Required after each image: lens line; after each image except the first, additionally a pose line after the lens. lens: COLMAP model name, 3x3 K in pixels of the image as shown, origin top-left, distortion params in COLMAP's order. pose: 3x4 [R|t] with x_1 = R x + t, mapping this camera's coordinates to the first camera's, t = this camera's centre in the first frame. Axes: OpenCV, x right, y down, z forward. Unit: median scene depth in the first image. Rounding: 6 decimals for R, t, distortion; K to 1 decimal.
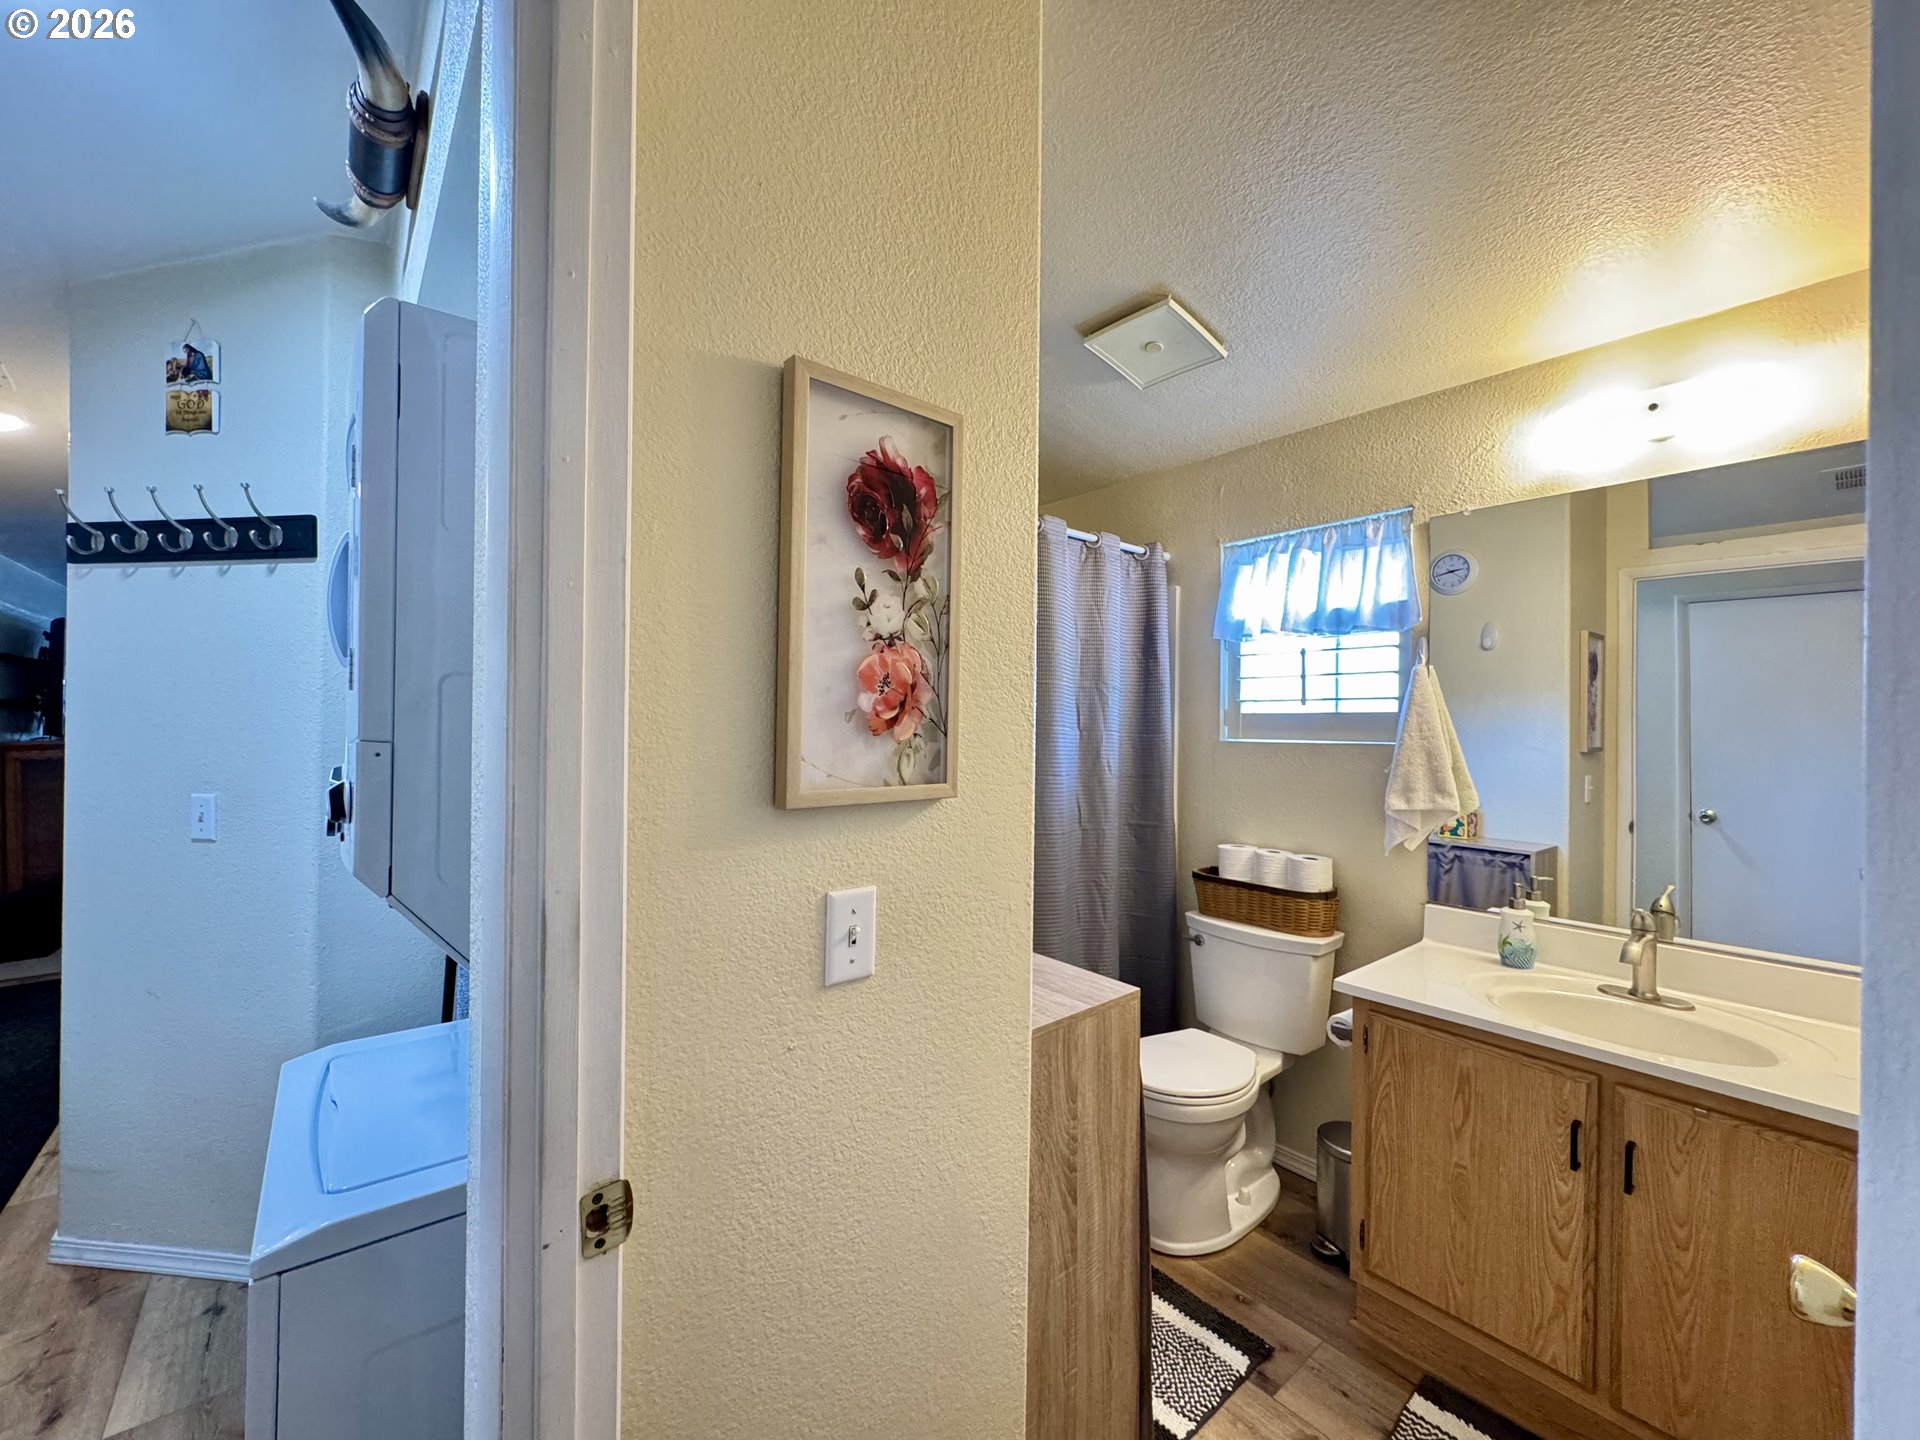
lens RADIAL K [[776.5, 0, 958.1], [0, 776.5, 718.8], [0, 0, 1]] dist [-0.000823, 0.000910]
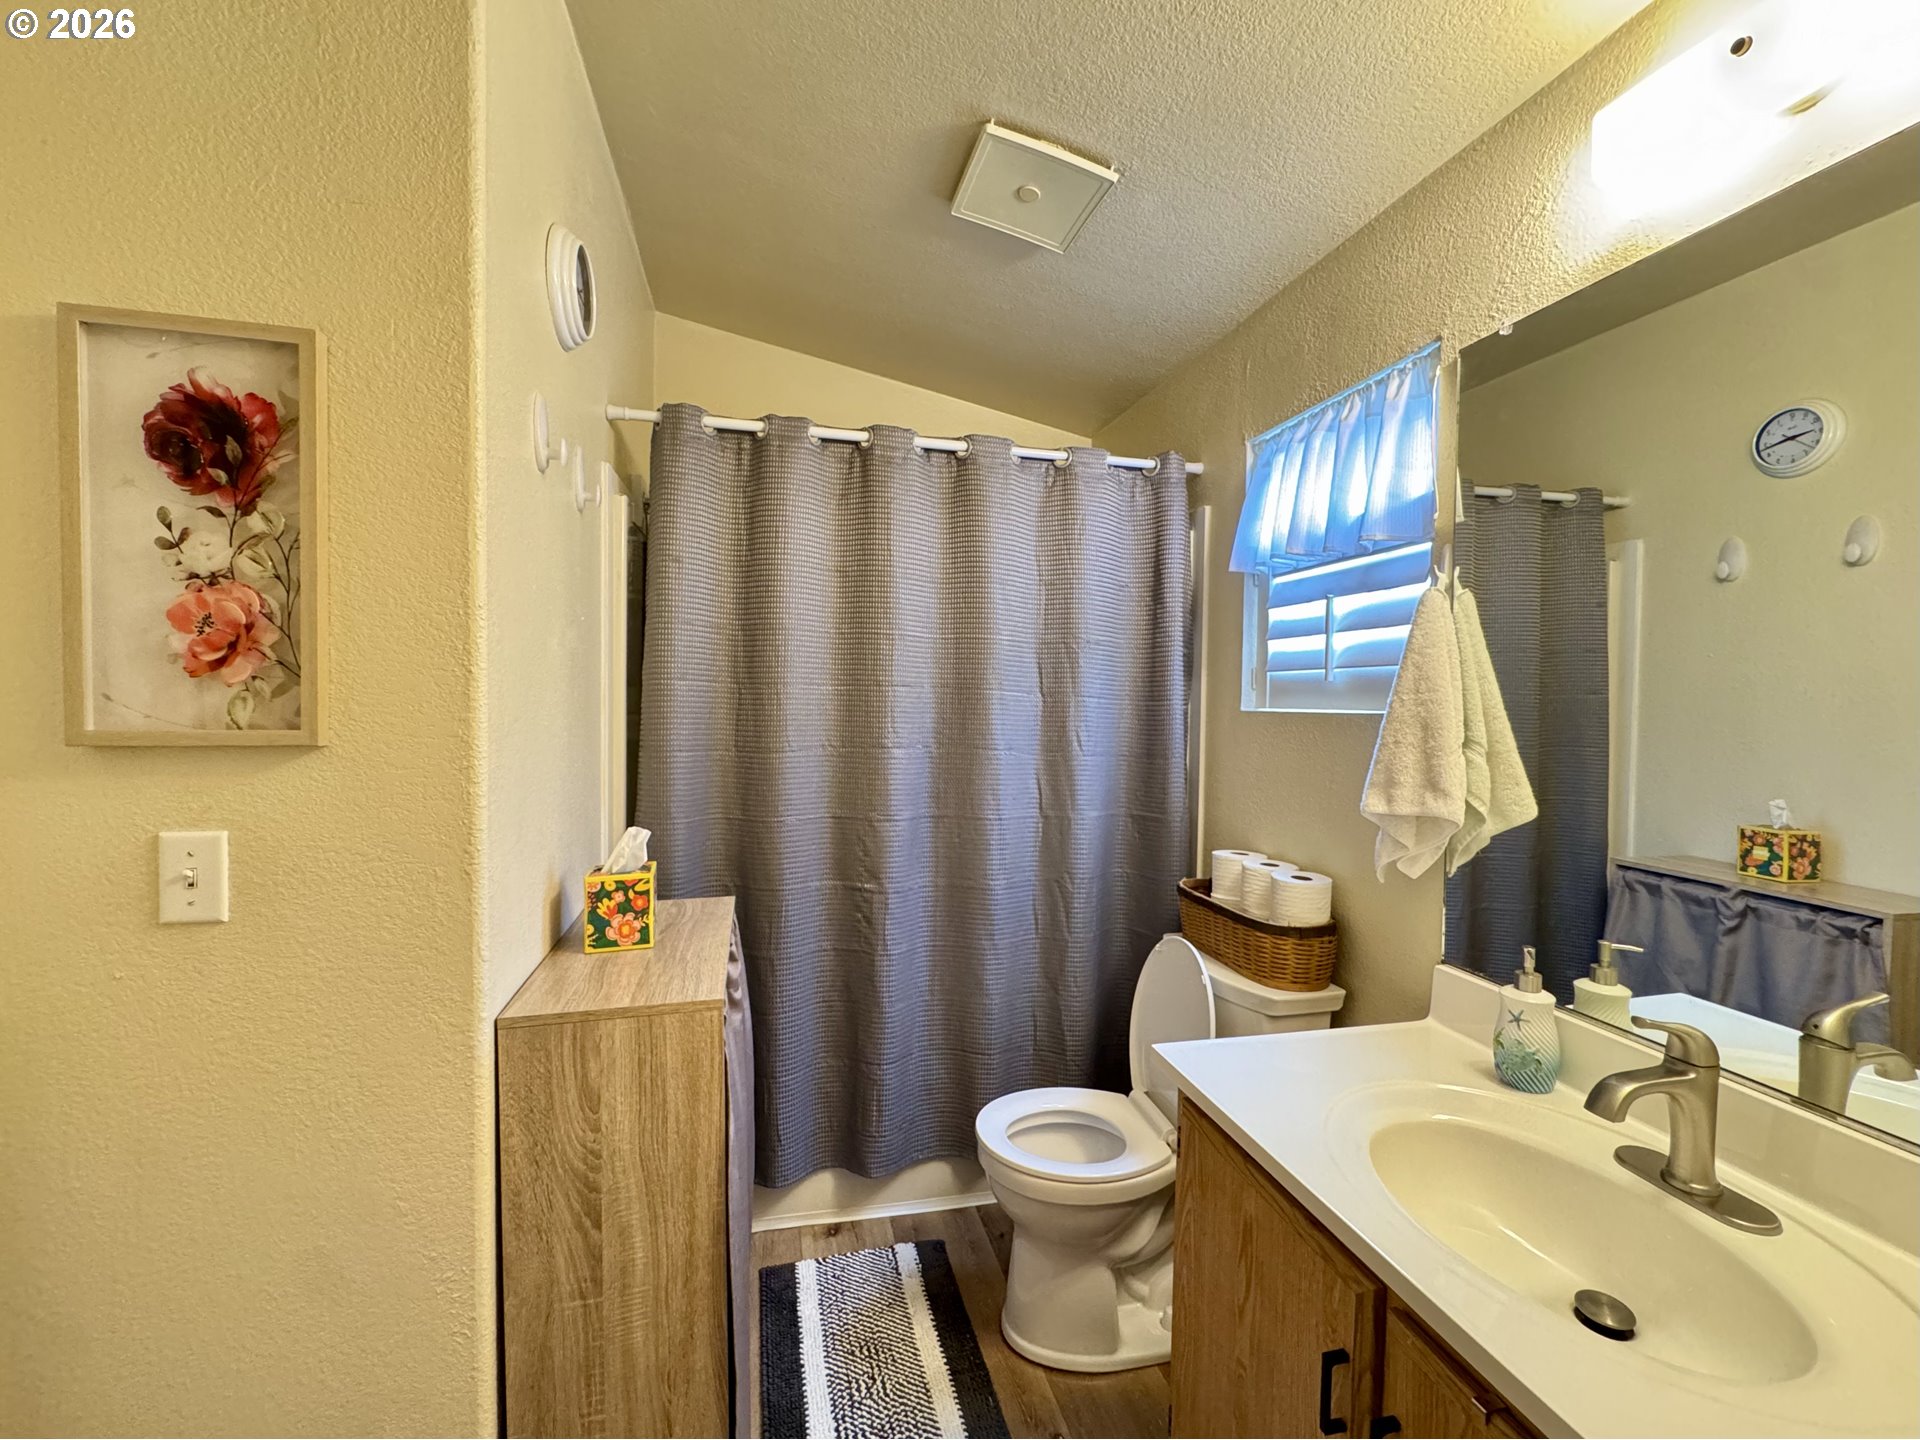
lens RADIAL K [[815.9, 0, 951.6], [0, 815.9, 716.8], [0, 0, 1]] dist [-0.000634, -0.000265]
pose [[0.894639, 0.012757, -0.446607, 0.910291], [-0.002173, 0.999705, 0.024203, 0.033513], [0.446784, -0.020682, 0.894403, 0.380843]]
